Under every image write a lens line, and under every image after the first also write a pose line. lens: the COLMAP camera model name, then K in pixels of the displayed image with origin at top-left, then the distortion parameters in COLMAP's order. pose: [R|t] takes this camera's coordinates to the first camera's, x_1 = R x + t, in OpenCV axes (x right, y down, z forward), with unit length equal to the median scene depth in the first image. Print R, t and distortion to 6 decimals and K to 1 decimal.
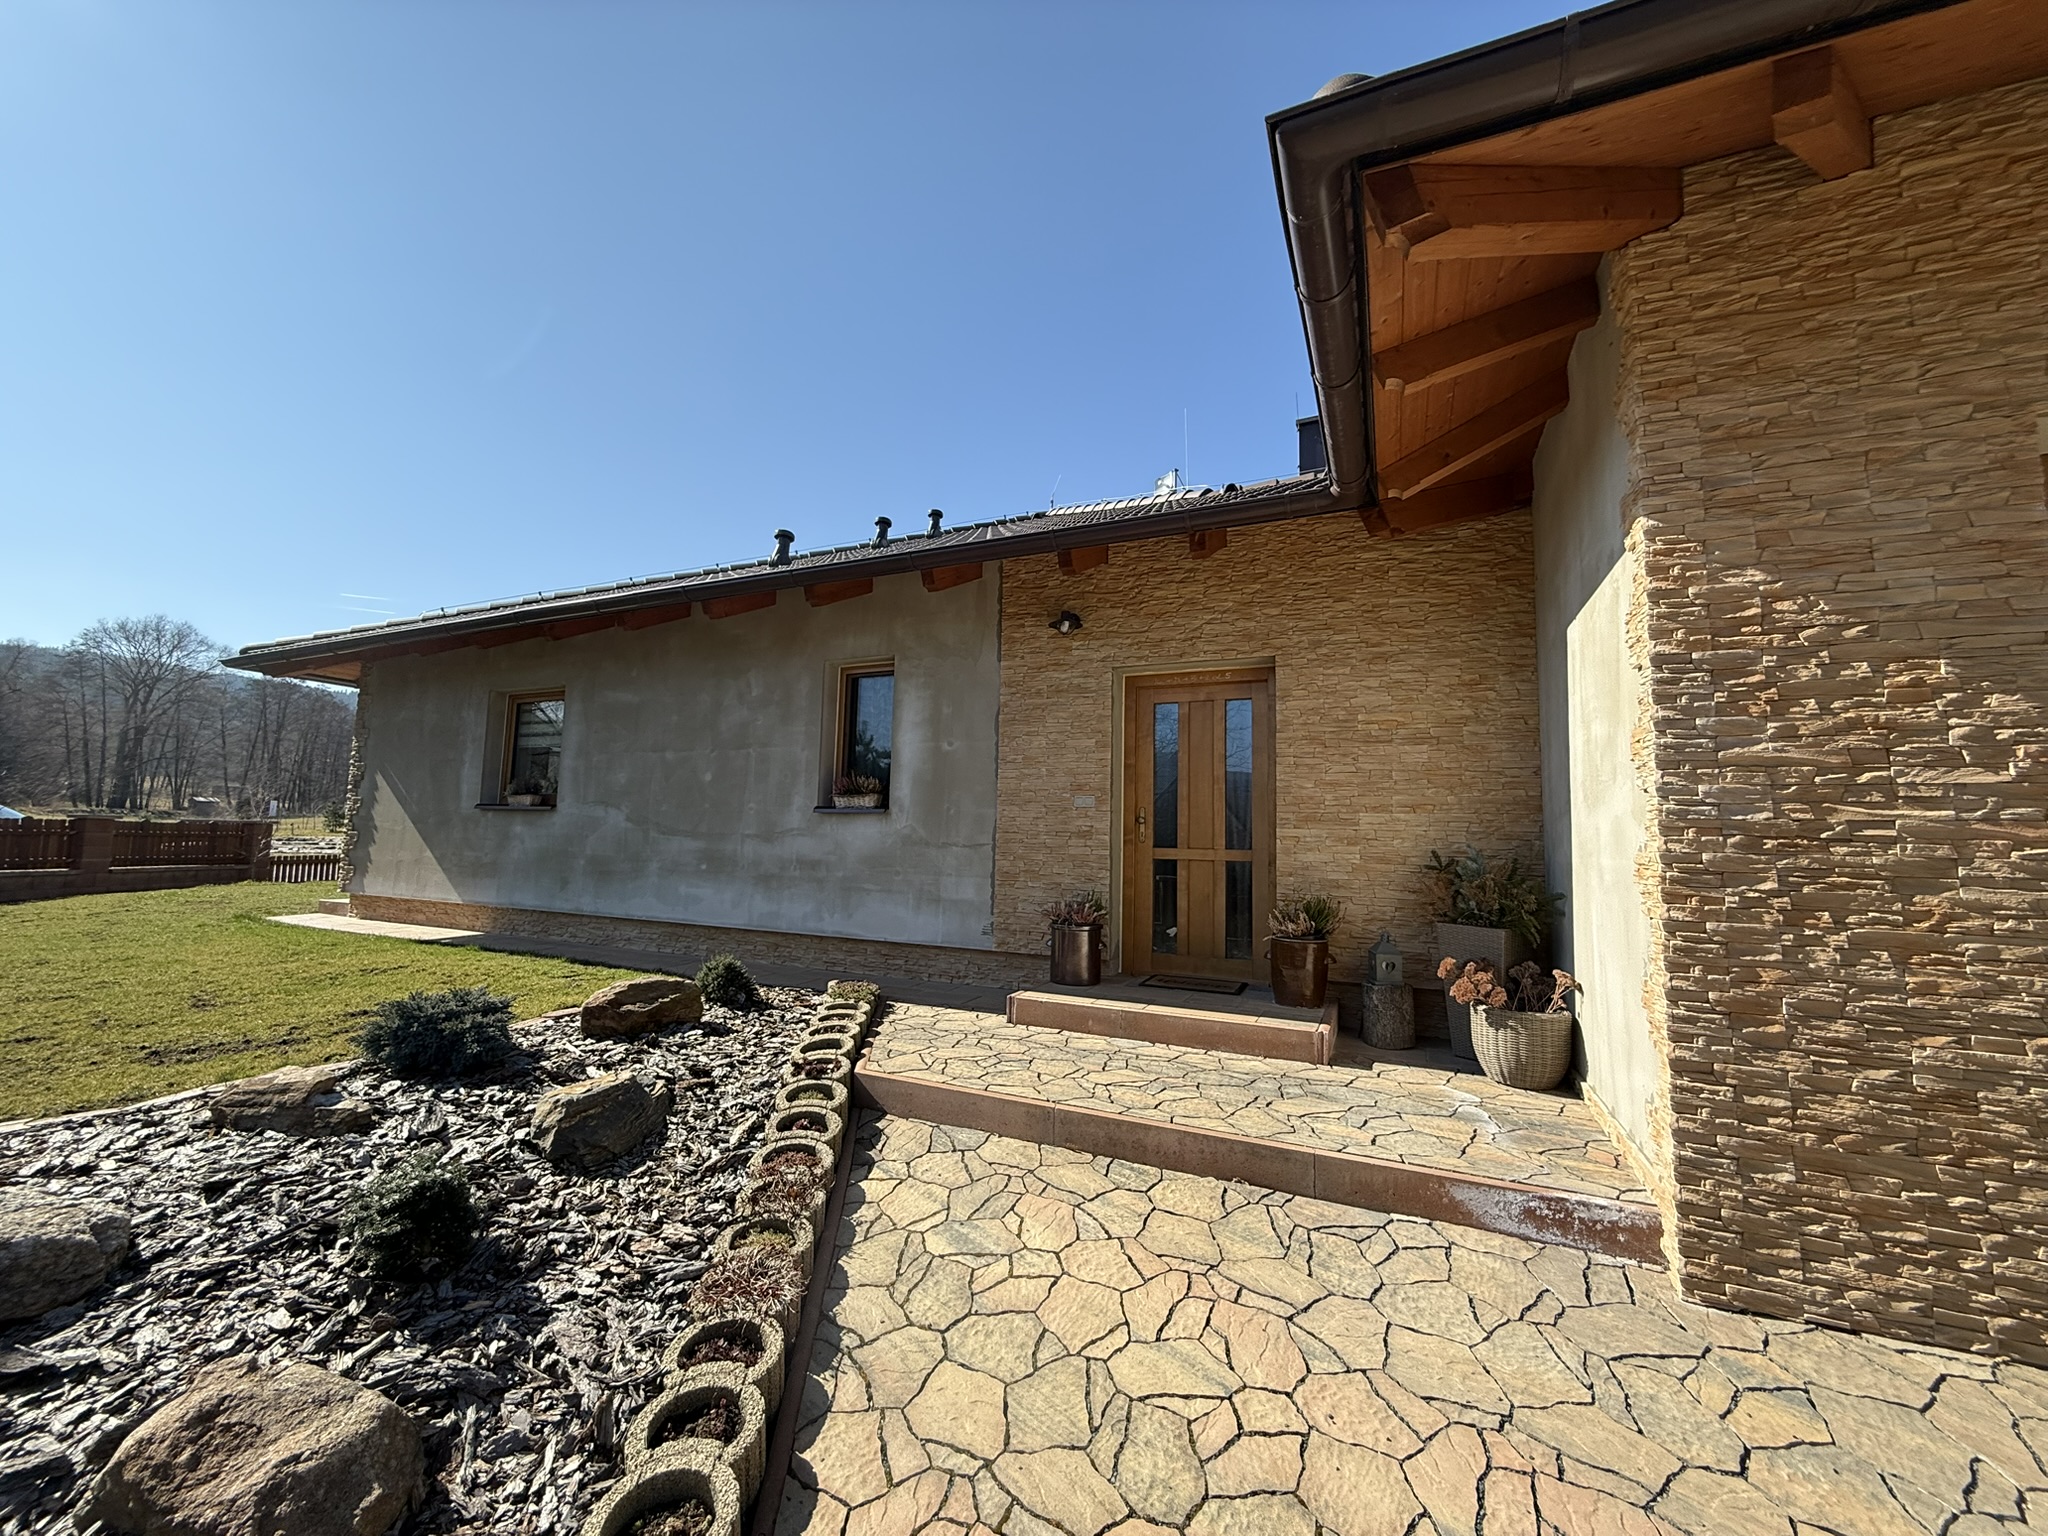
lens RADIAL K [[805.2, 0, 1024.0], [0, 805.2, 768.0], [0, 0, 1]] dist [-0.000575, 0.000036]
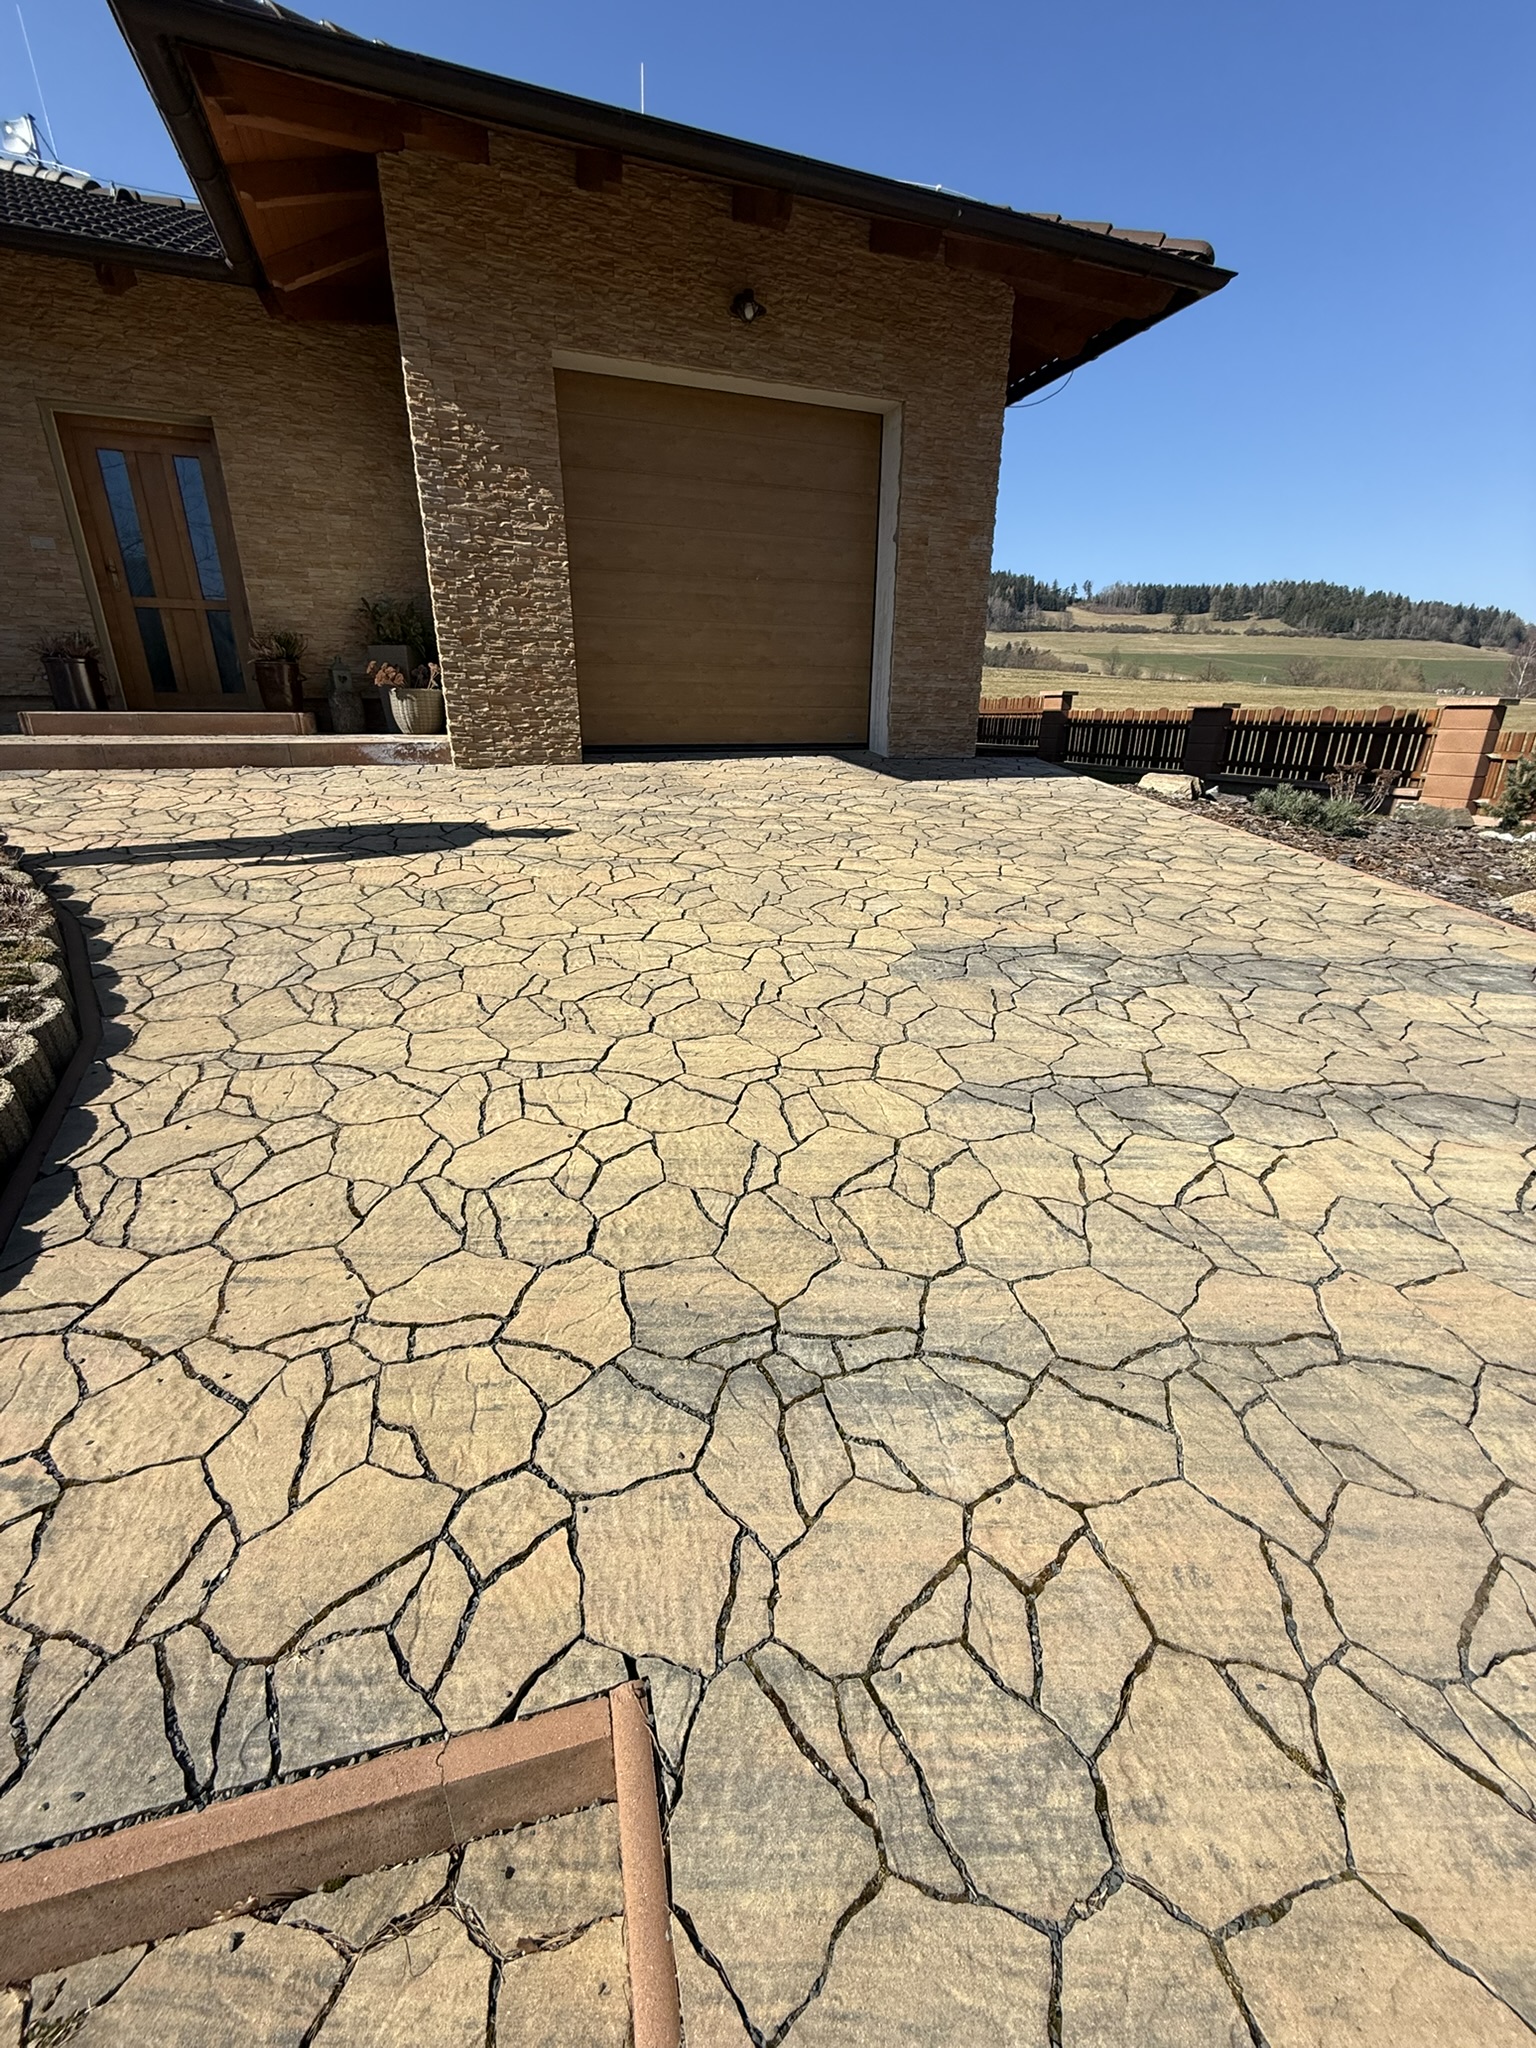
lens RADIAL K [[810.0, 0, 764.2], [0, 810.0, 1016.8], [0, 0, 1]] dist [-0.000658, -0.000065]
pose [[0.699608, -0.268458, 0.662178, -0.216185], [-0.051657, 0.905308, 0.421604, 0.171986], [-0.712658, -0.329163, 0.619492, -0.905328]]
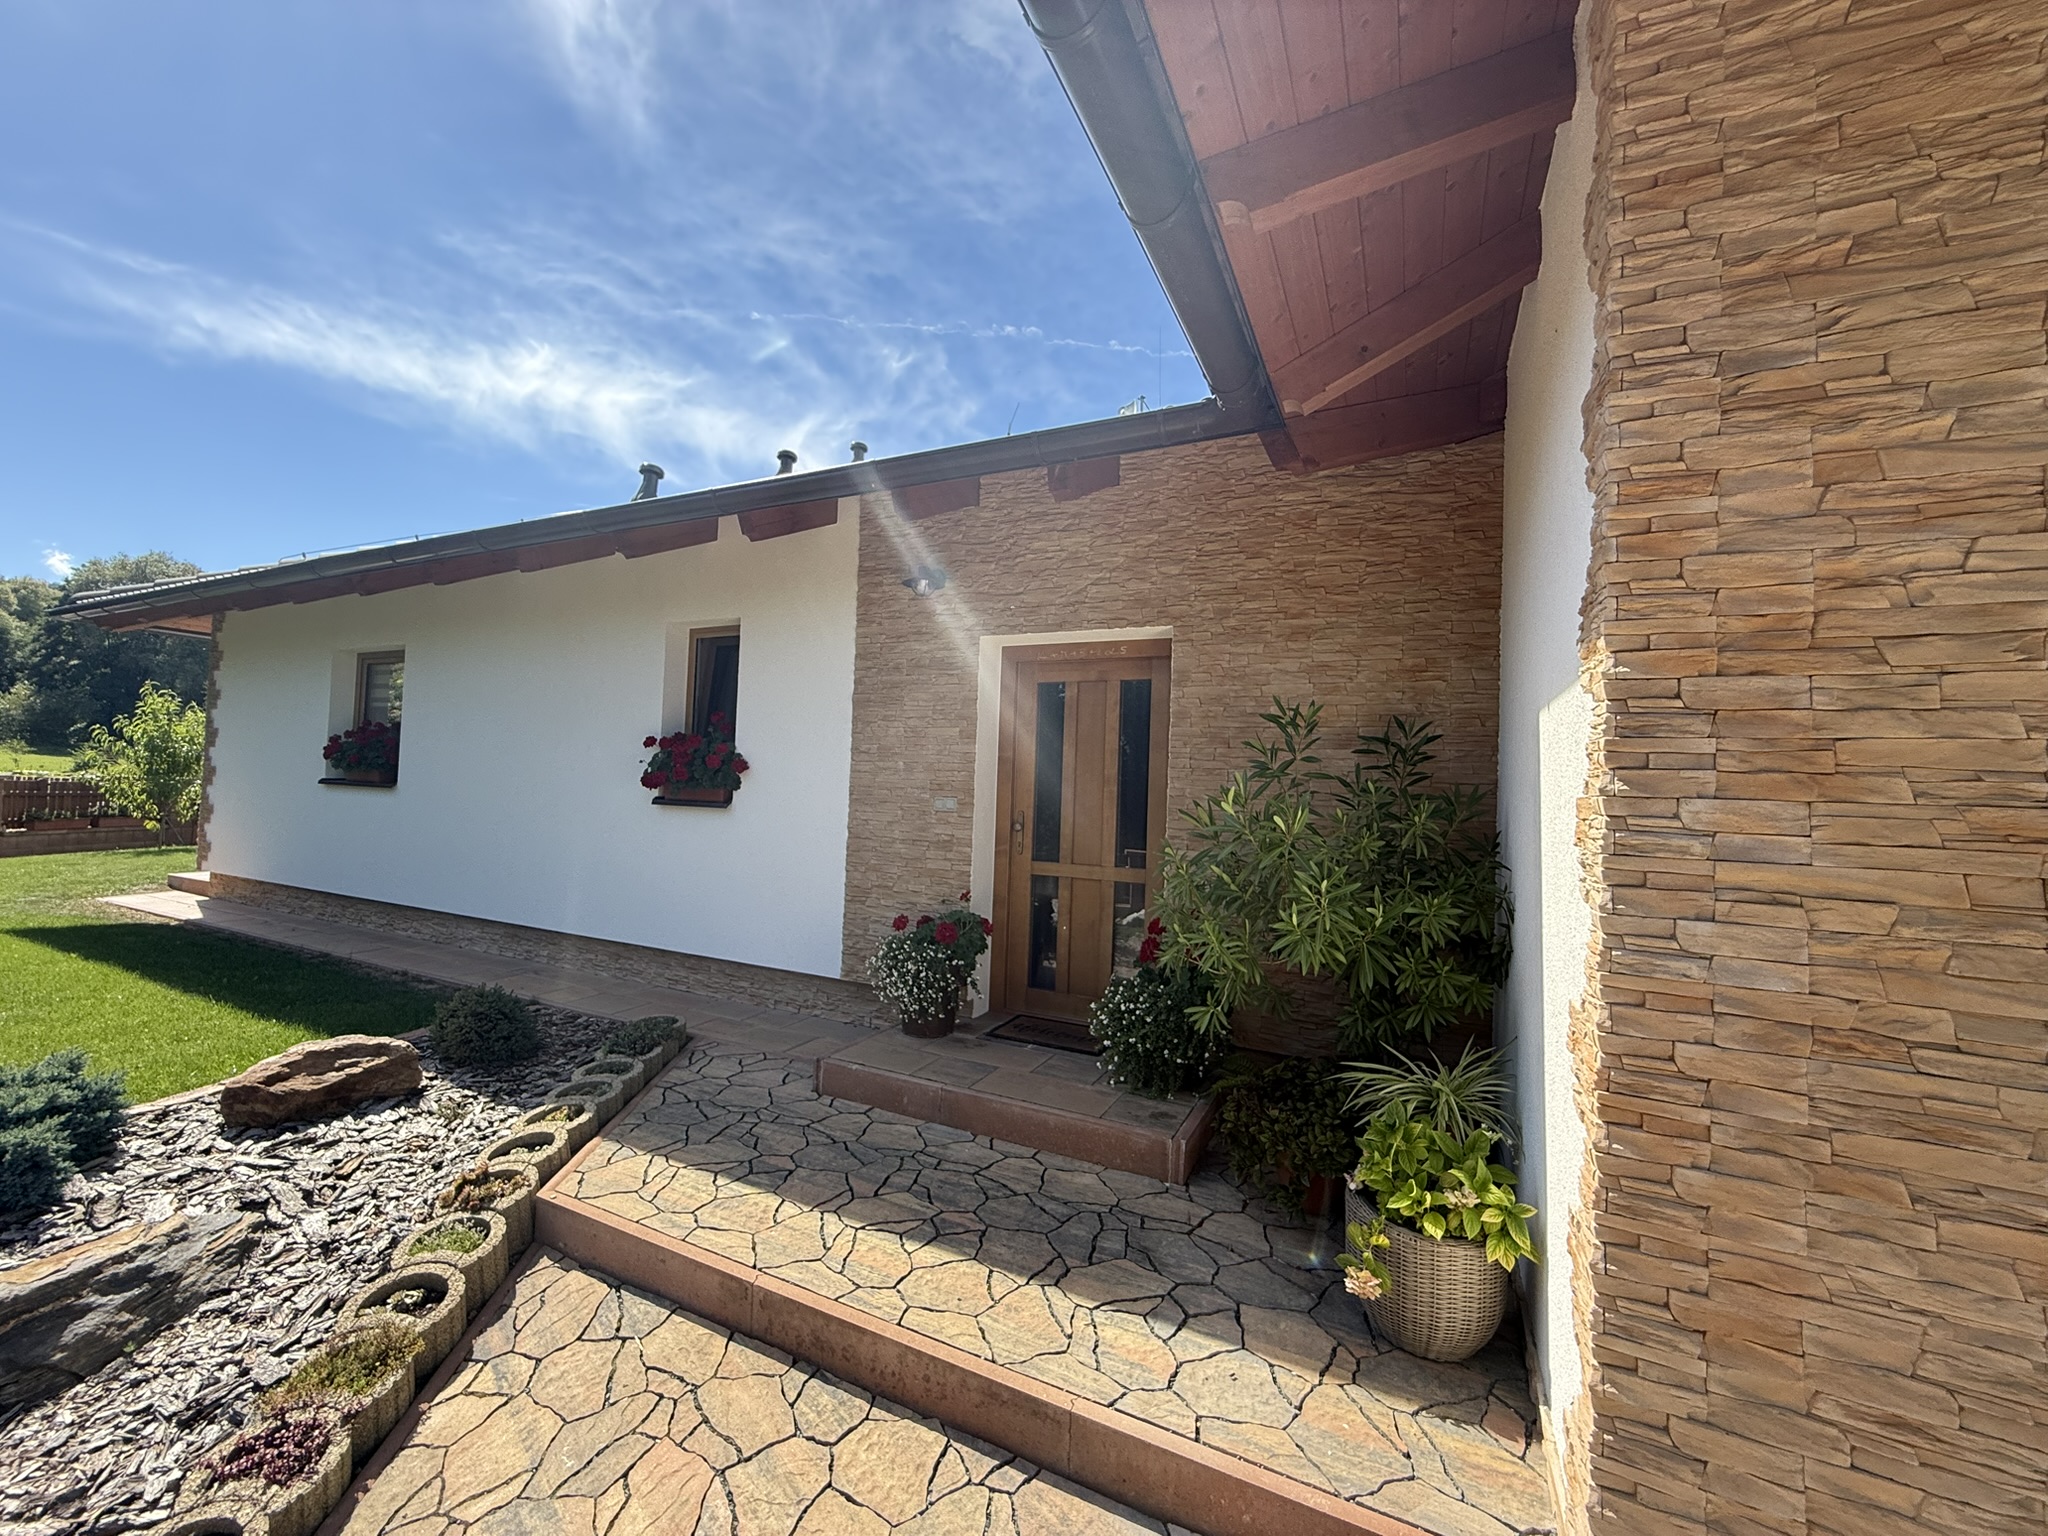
lens RADIAL K [[810.0, 0, 1024.0], [0, 810.0, 768.0], [0, 0, 1]] dist [-0.000658, -0.000065]
pose [[0.999734, 0.010111, -0.020751, 0.265812], [-0.008716, 0.997764, 0.066267, -0.077982], [0.021375, -0.066069, 0.997586, 0.293573]]
